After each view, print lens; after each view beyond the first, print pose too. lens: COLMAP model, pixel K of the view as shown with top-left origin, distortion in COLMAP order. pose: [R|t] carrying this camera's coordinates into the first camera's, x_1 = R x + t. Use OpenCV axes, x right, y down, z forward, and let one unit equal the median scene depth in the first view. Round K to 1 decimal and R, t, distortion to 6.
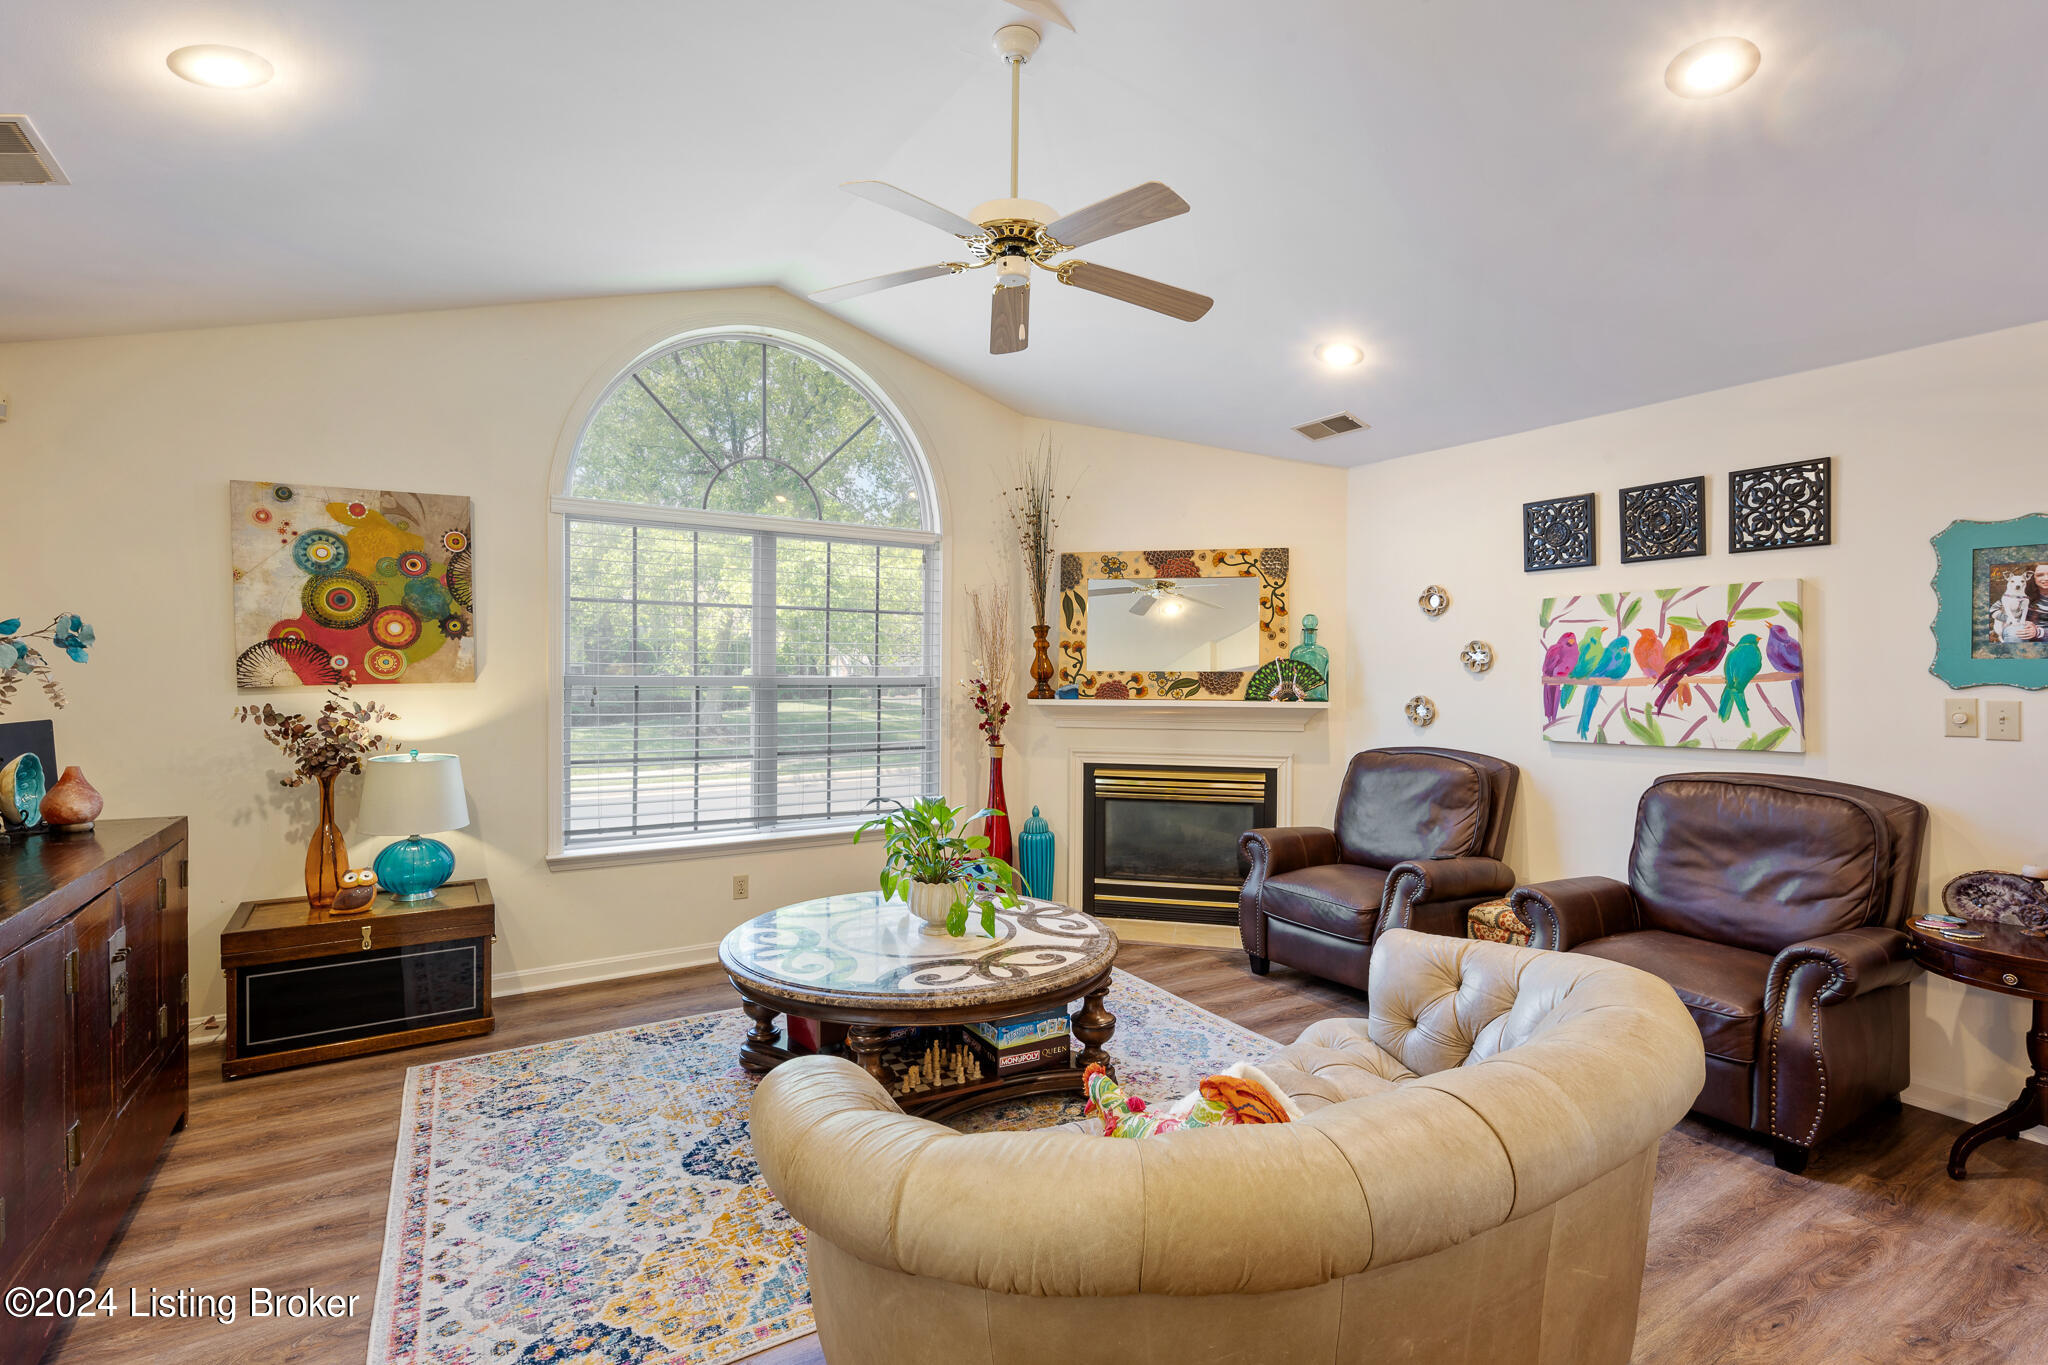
lens RADIAL K [[958.0, 0, 1025.9], [0, 958.0, 675.8], [0, 0, 1]] dist [-0.000740, -0.000104]
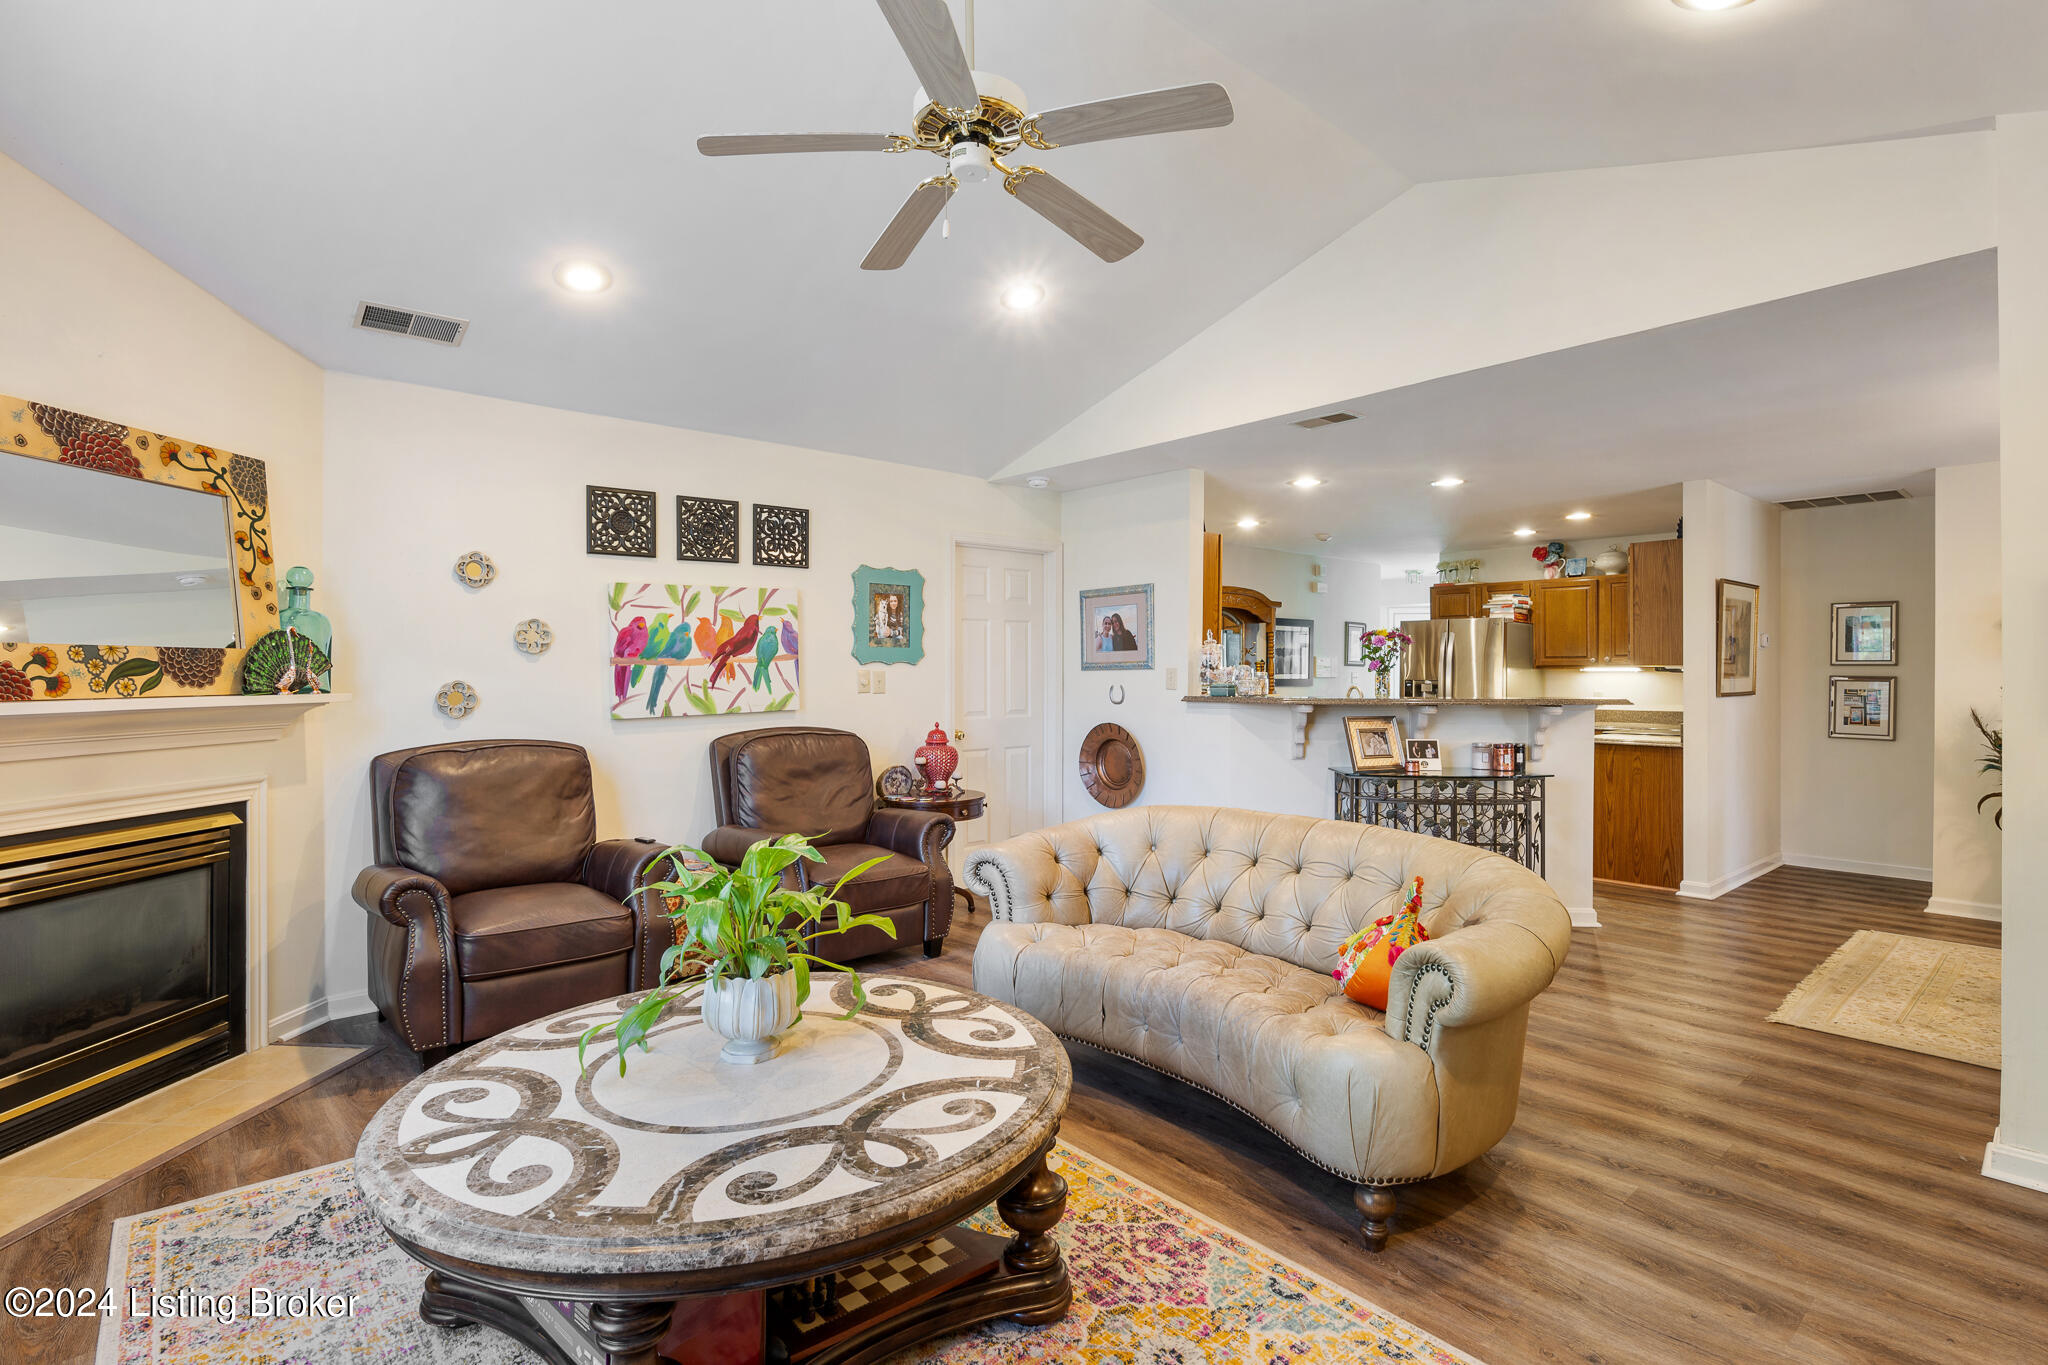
lens RADIAL K [[992.1, 0, 1028.6], [0, 992.1, 672.9], [0, 0, 1]] dist [-0.002120, -0.000368]
pose [[-0.157468, -0.004101, 0.987516, -0.631692], [0.010027, 0.999933, 0.005752, 0.016853], [-0.987473, 0.010808, -0.157417, 0.777897]]
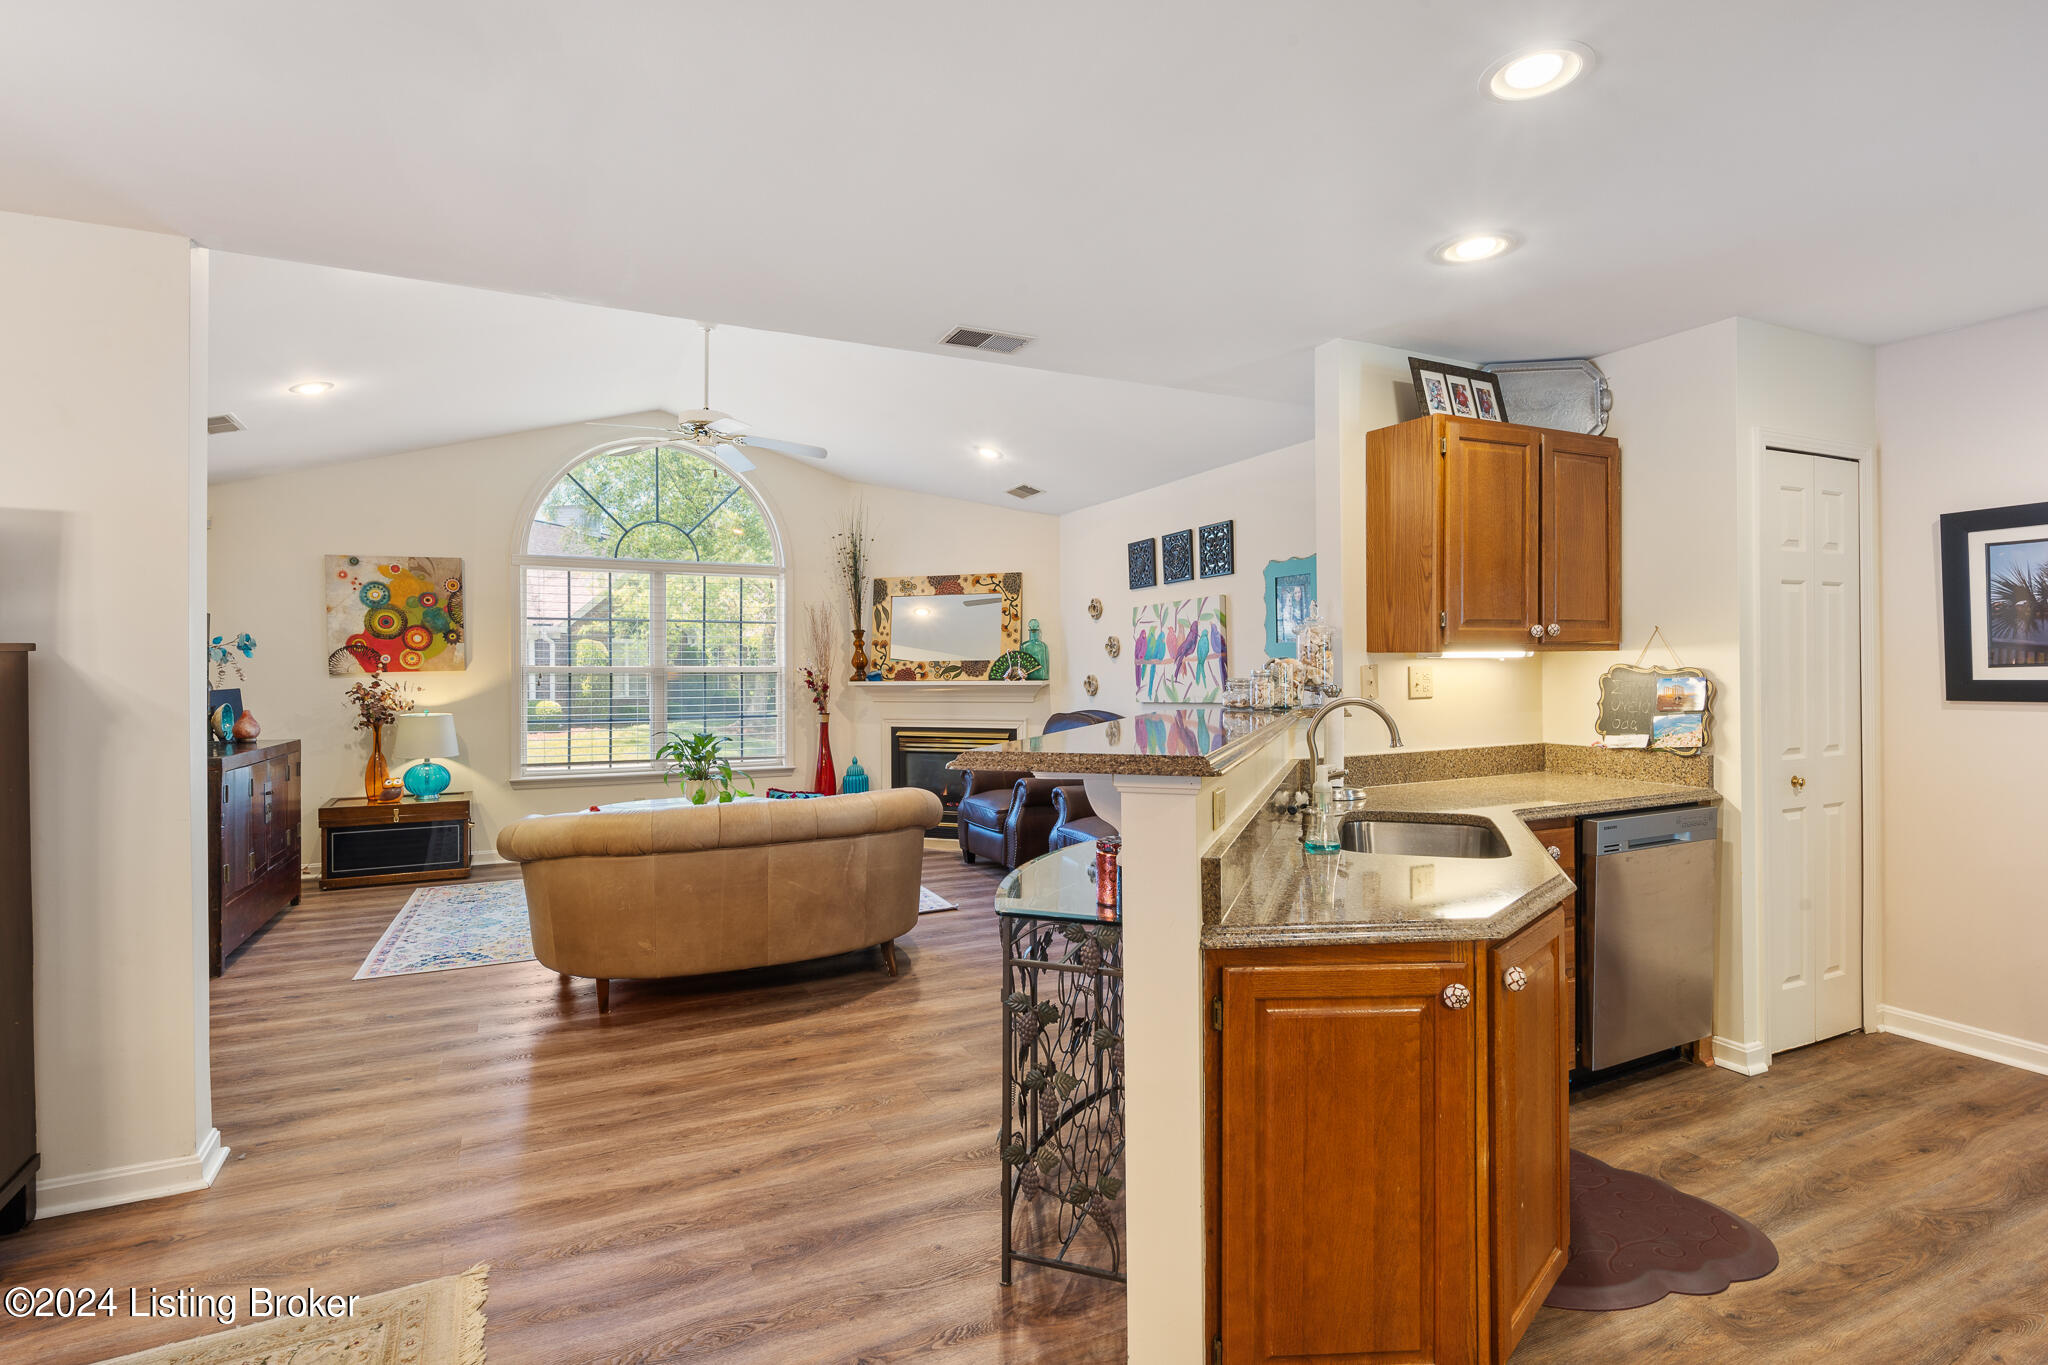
lens RADIAL K [[1002.6, 0, 1025.4], [0, 1002.6, 666.6], [0, 0, 1]] dist [-0.000927, -0.000860]
pose [[0.994249, -0.011610, -0.106461, 0.574505], [0.010257, 0.999860, -0.013247, 0.033300], [0.106600, 0.012079, 0.994229, -0.617560]]
